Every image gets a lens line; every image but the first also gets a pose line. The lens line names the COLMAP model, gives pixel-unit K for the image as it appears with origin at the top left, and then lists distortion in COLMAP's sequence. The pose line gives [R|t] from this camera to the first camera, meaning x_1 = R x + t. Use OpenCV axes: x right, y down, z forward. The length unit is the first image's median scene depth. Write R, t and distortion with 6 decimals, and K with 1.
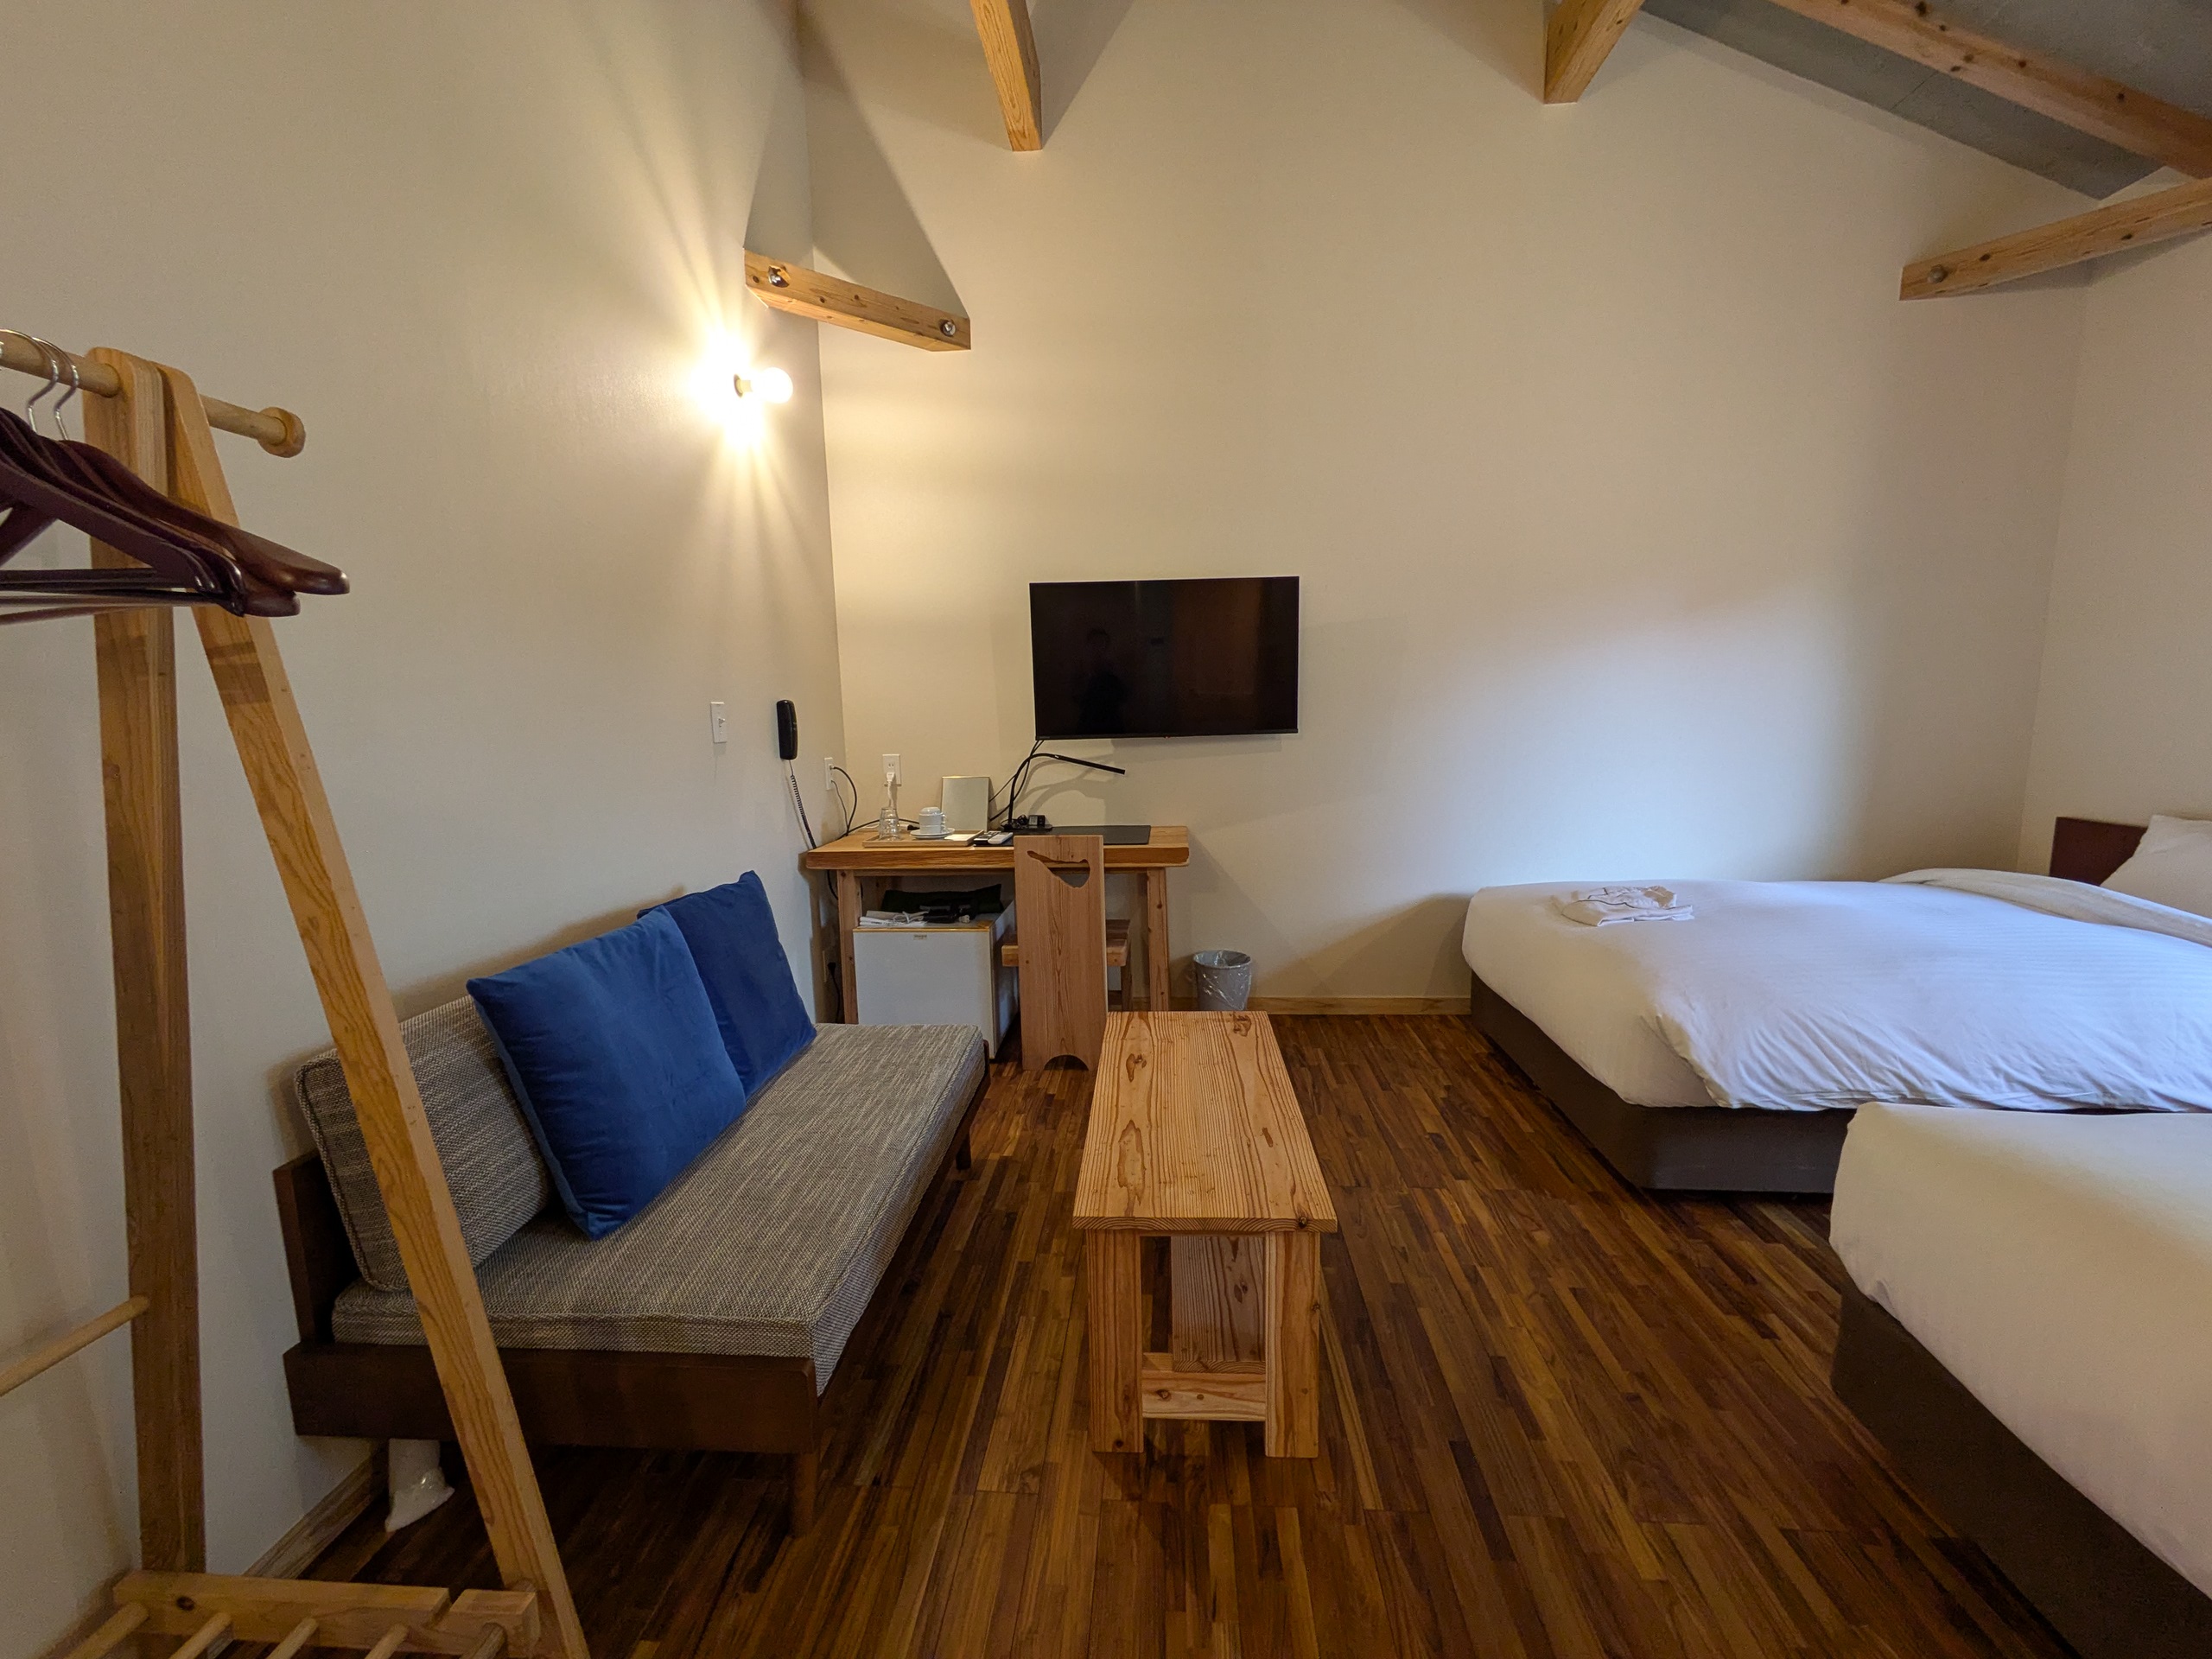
lens RADIAL K [[885.4, 0, 1106.0], [0, 885.4, 829.5], [0, 0, 1]] dist [-0.000889, 0.005588]
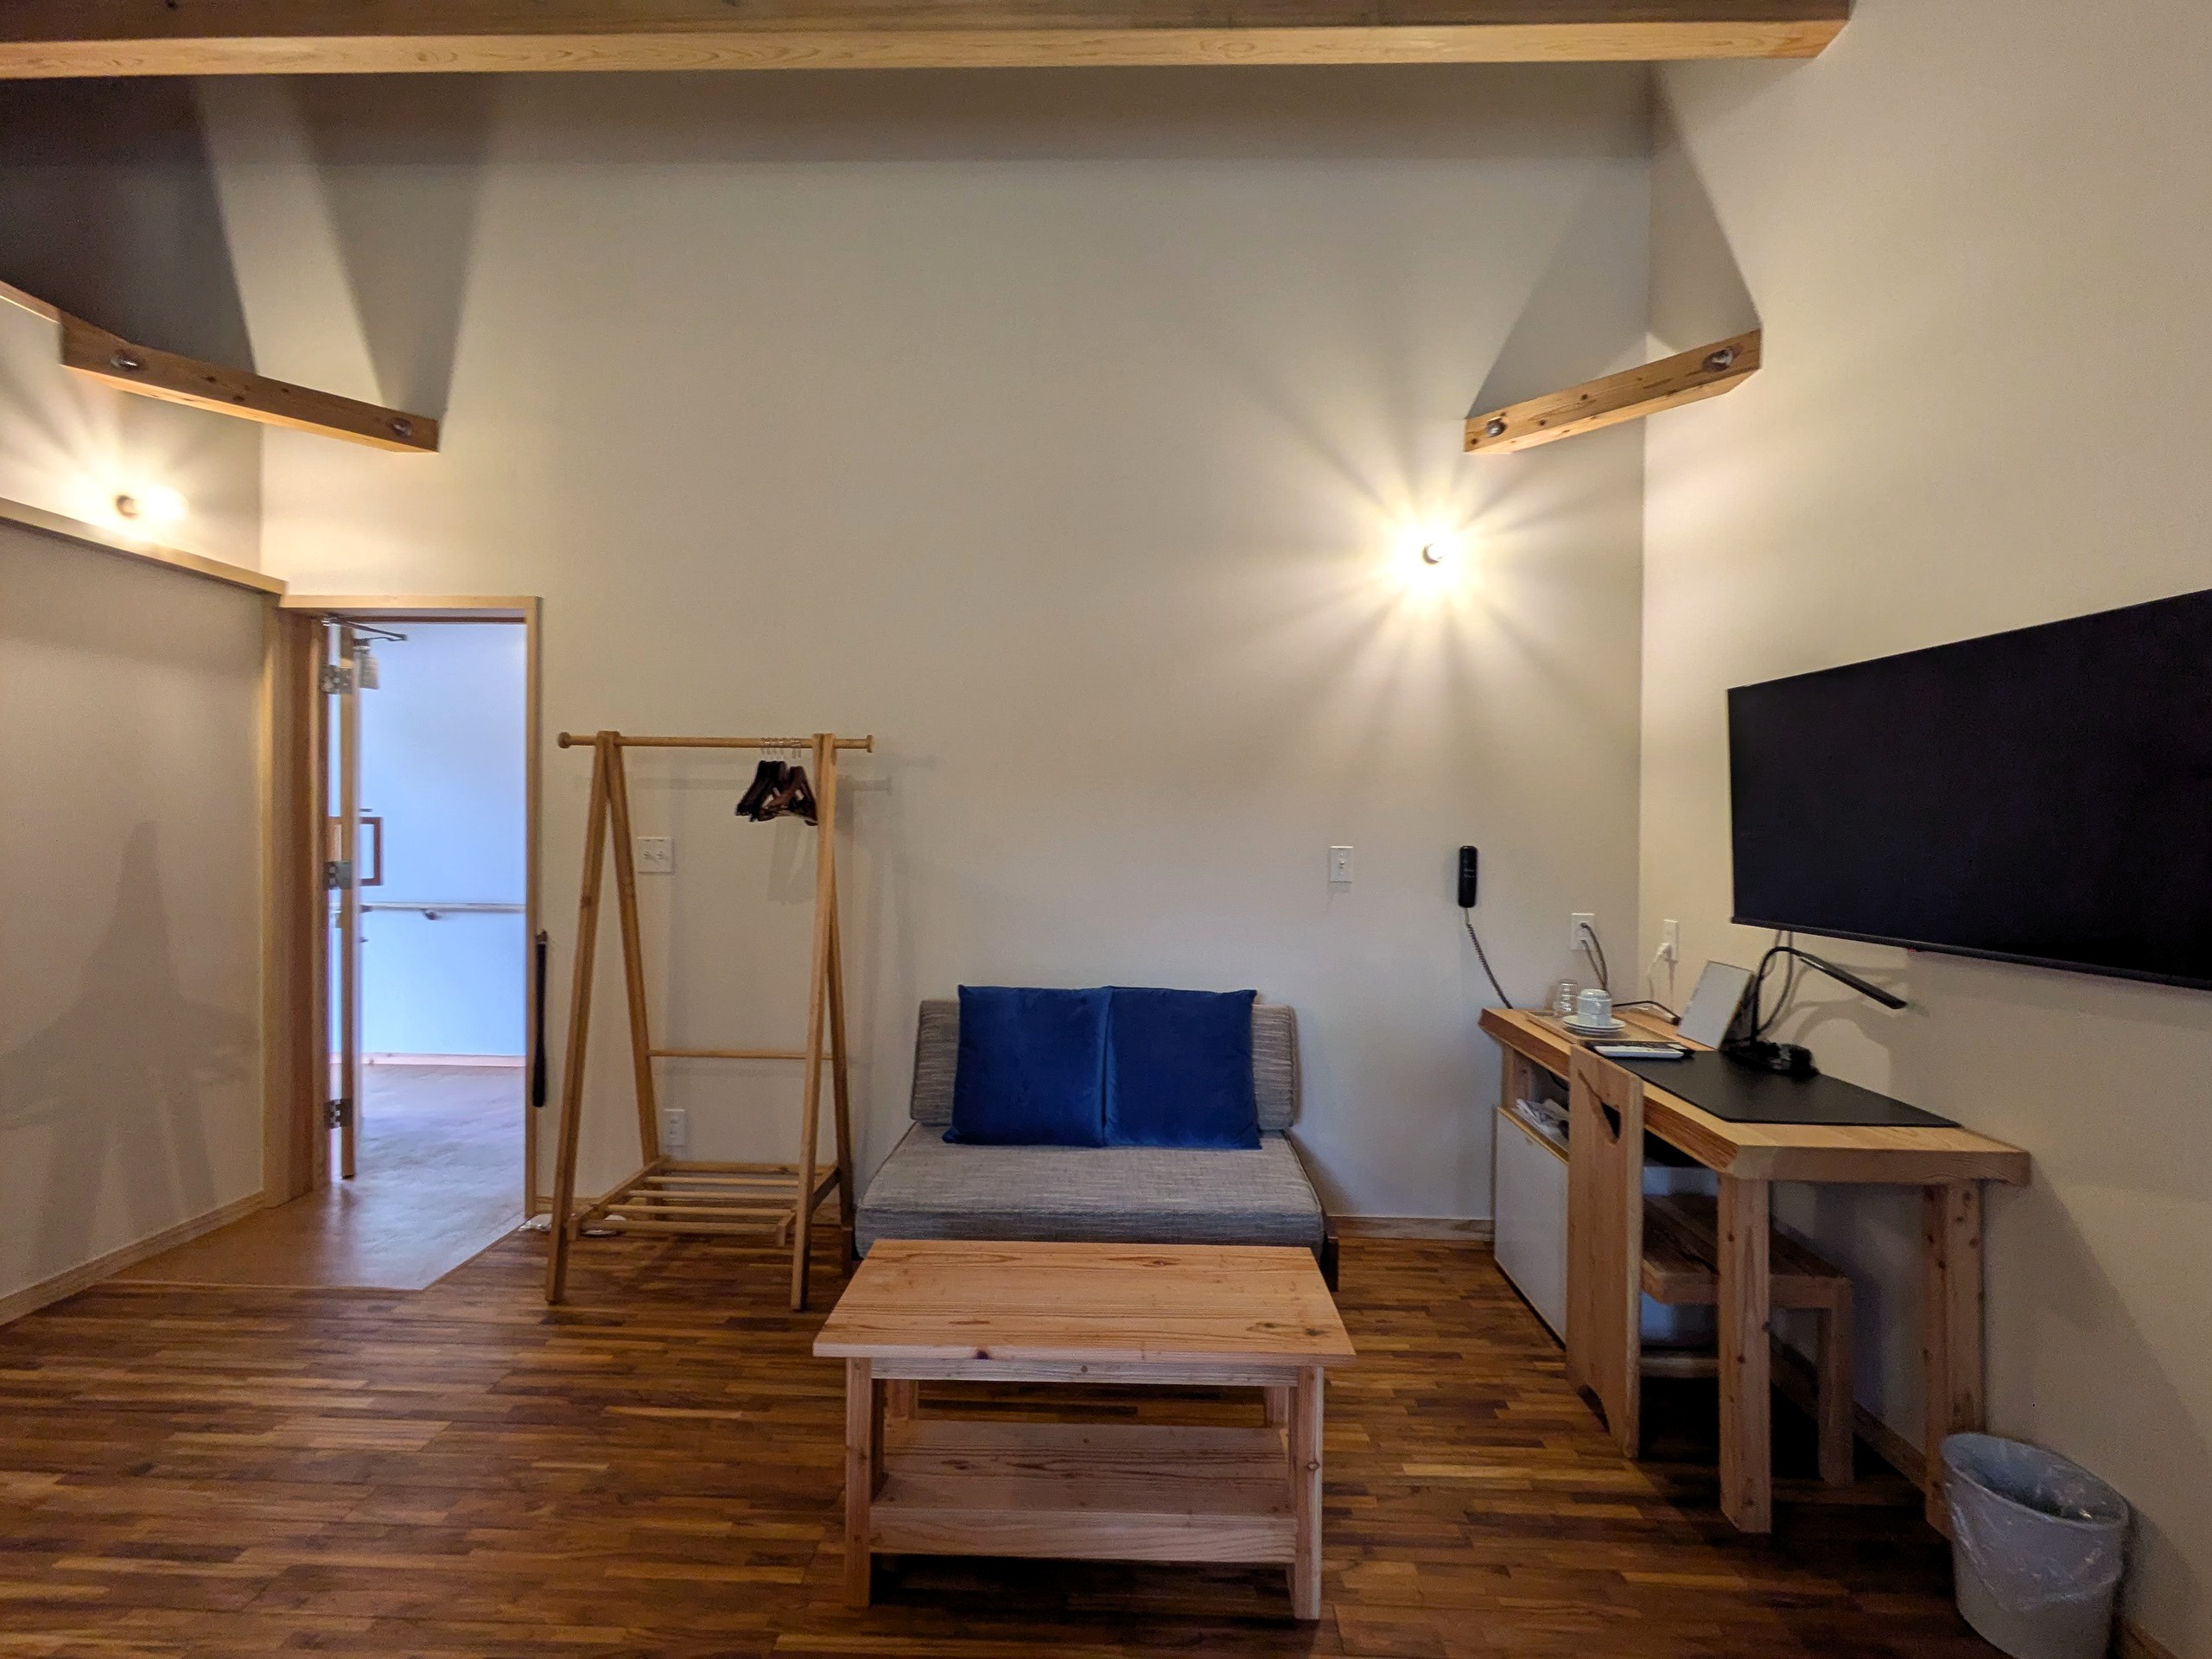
lens RADIAL K [[958.7, 0, 1106.0], [0, 958.7, 829.5], [0, 0, 1]] dist [-0.001479, 0.000044]
pose [[0.040871, 0.030845, -0.998688, 0.886481], [-0.152157, 0.988058, 0.024290, -0.170670], [0.987511, 0.150965, 0.045077, 0.738842]]
